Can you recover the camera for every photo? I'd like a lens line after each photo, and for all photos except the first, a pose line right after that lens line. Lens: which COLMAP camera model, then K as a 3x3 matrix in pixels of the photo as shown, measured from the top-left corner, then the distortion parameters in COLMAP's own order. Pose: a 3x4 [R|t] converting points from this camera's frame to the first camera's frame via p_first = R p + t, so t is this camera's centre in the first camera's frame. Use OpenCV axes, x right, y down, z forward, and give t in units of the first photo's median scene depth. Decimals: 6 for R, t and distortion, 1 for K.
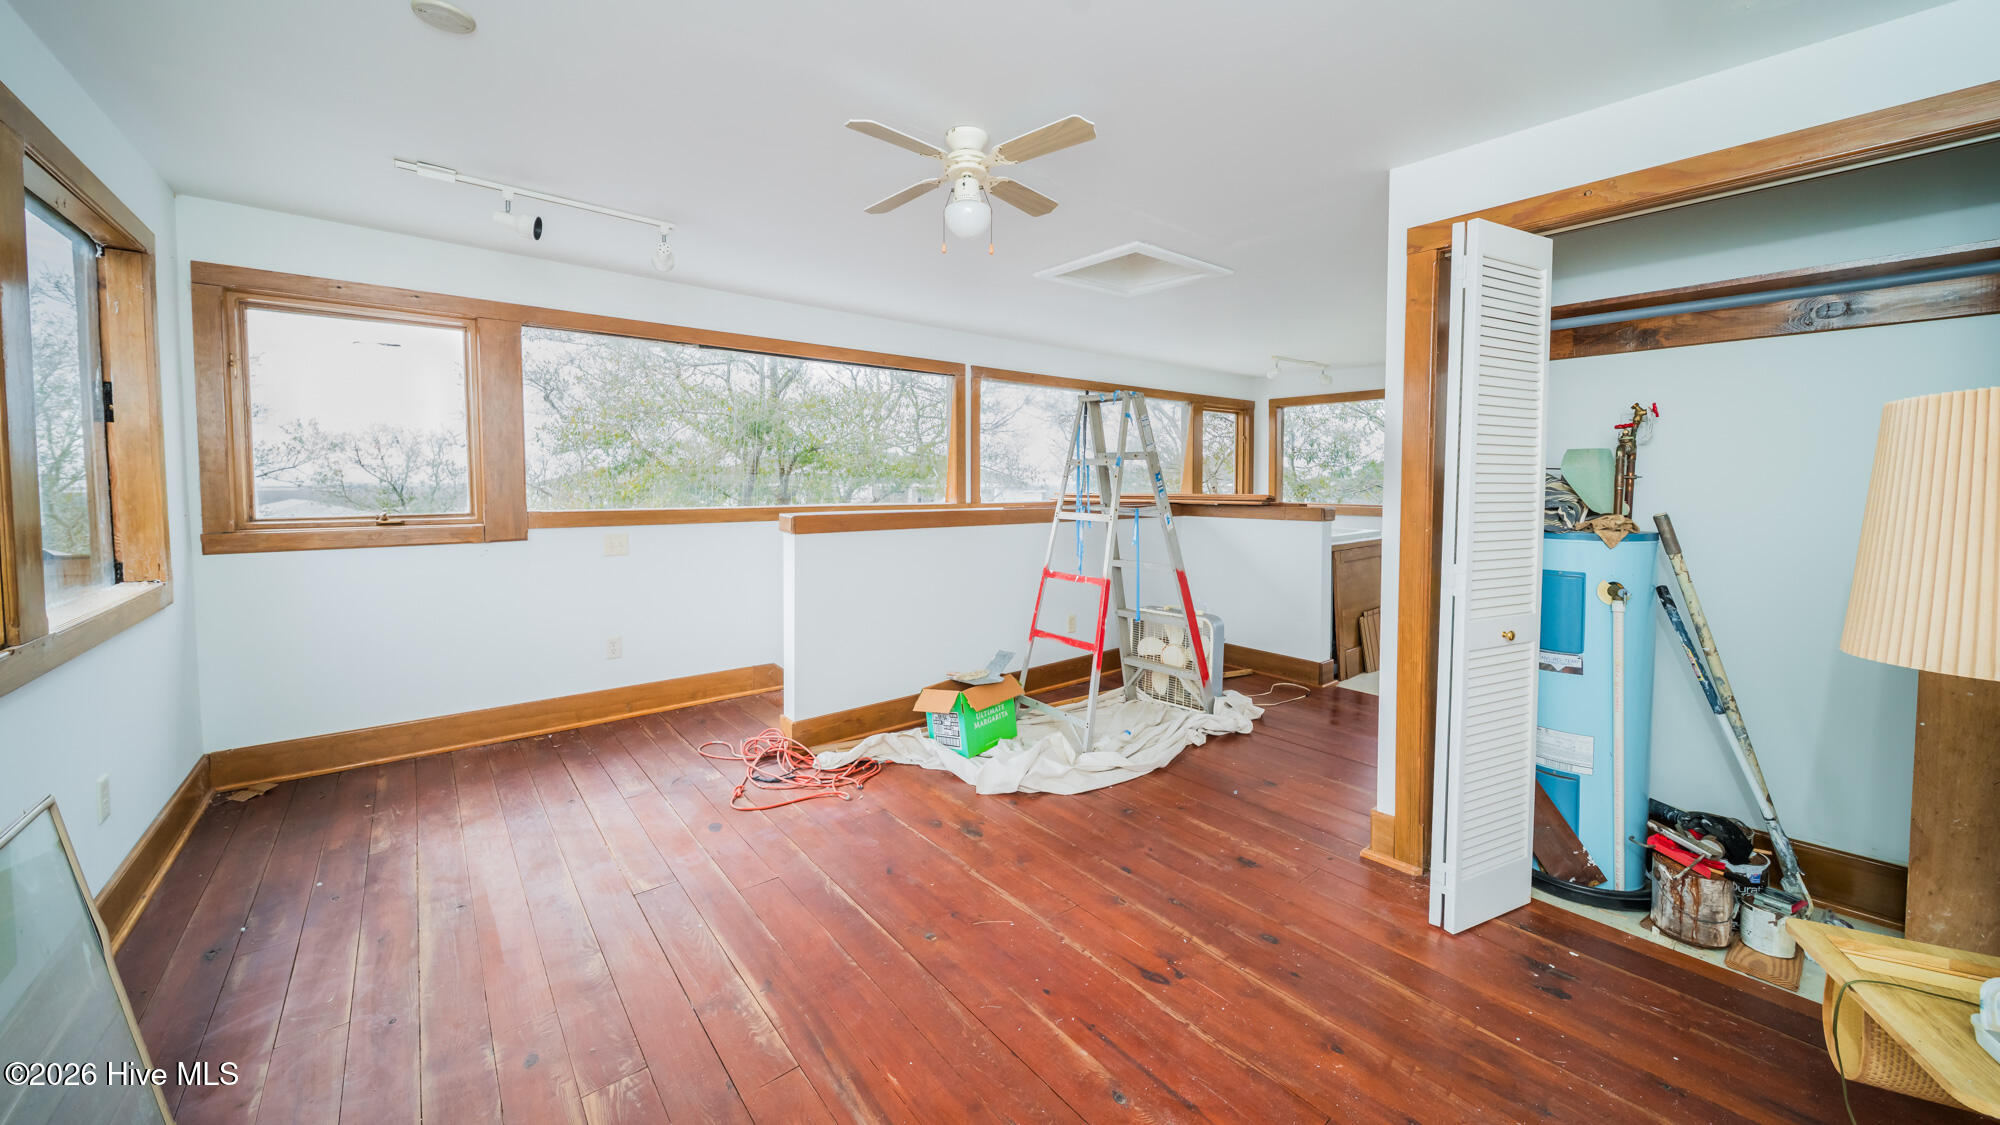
lens RADIAL K [[719.4, 0, 998.1], [0, 719.4, 506.5], [0, 0, 1]] dist [0.002135, 0.000061]
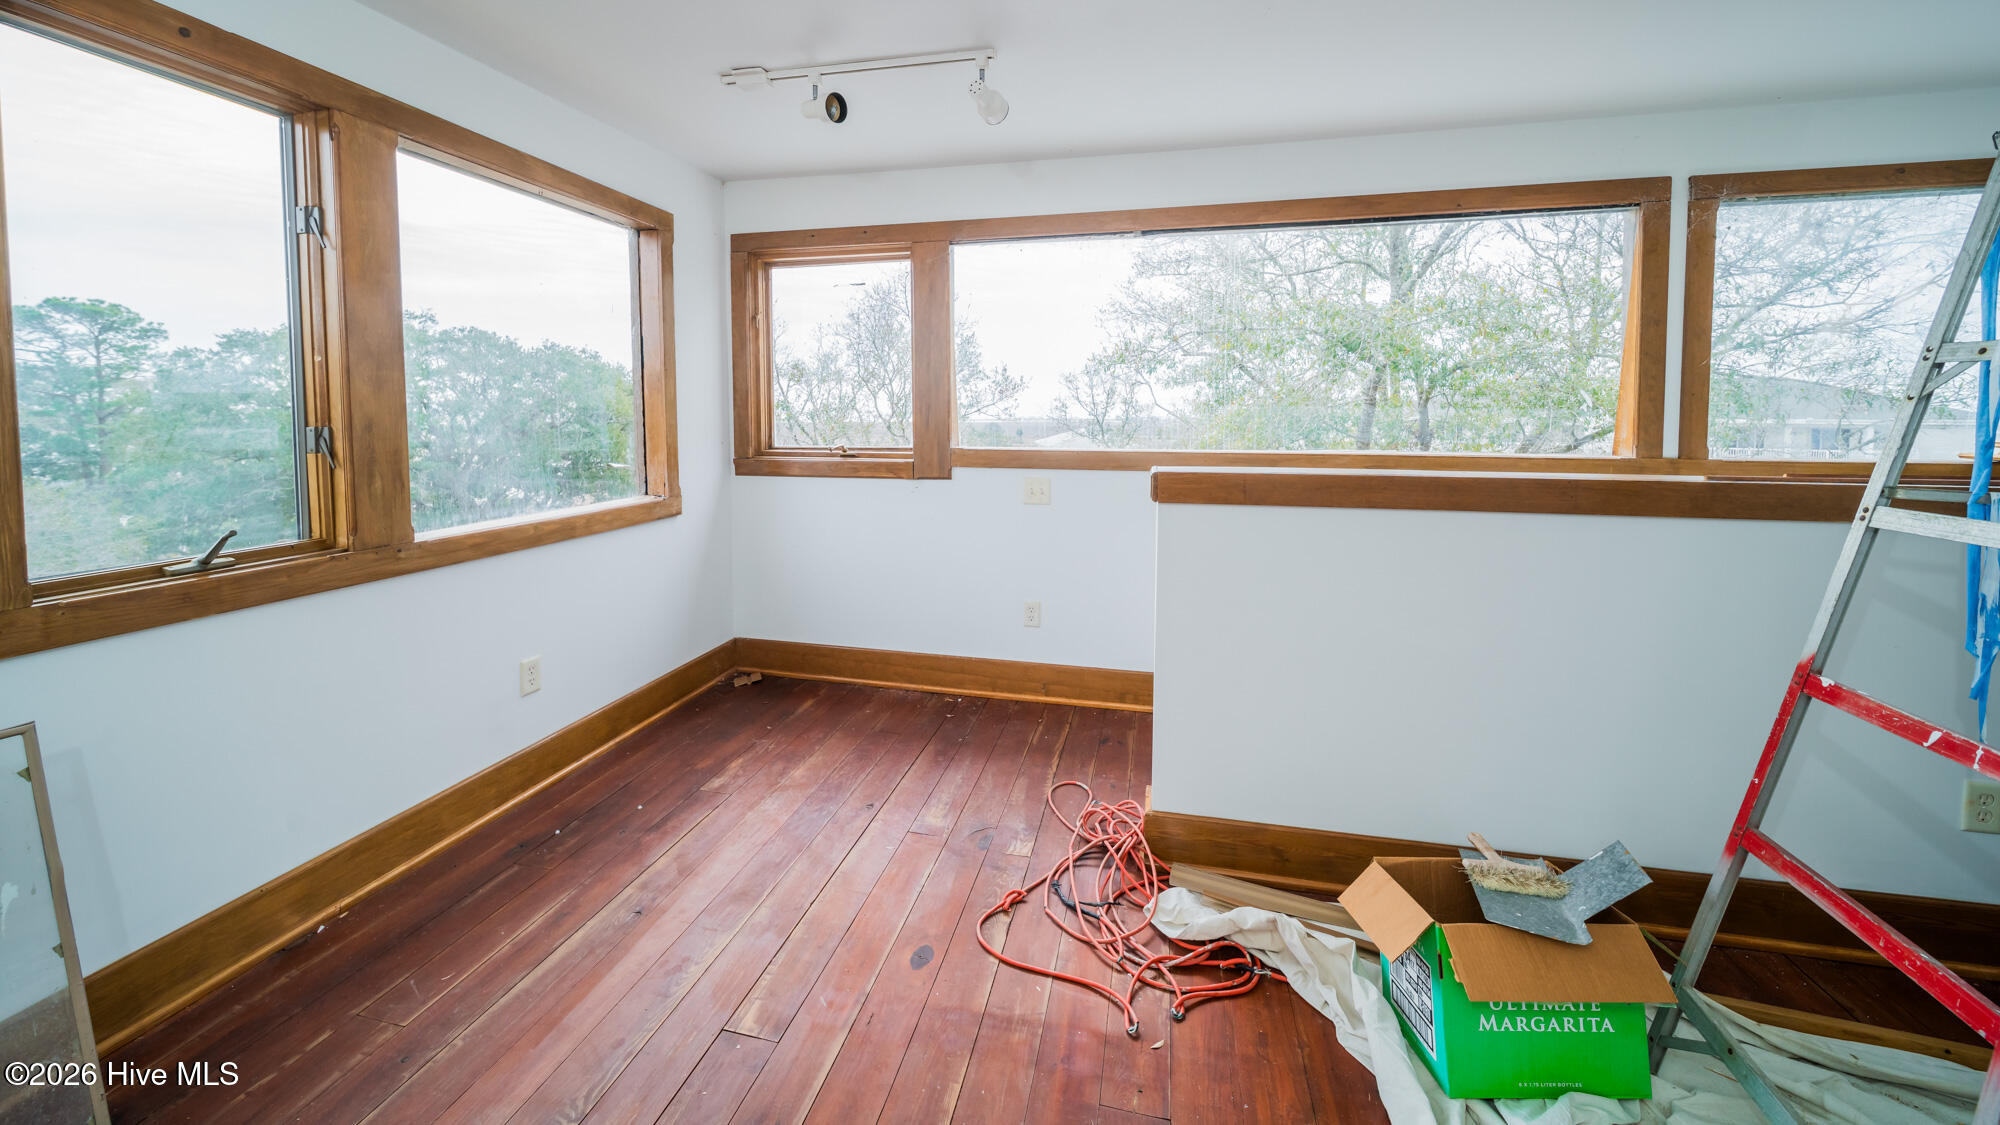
lens RADIAL K [[710.6, 0, 1000.6], [0, 710.6, 442.9], [0, 0, 1]] dist [0.000553, 0.000105]
pose [[0.610420, 0.028536, -0.791564, 0.122238], [-0.027189, 0.999517, 0.015066, -0.017563], [0.791611, 0.012325, 0.610901, 0.619255]]
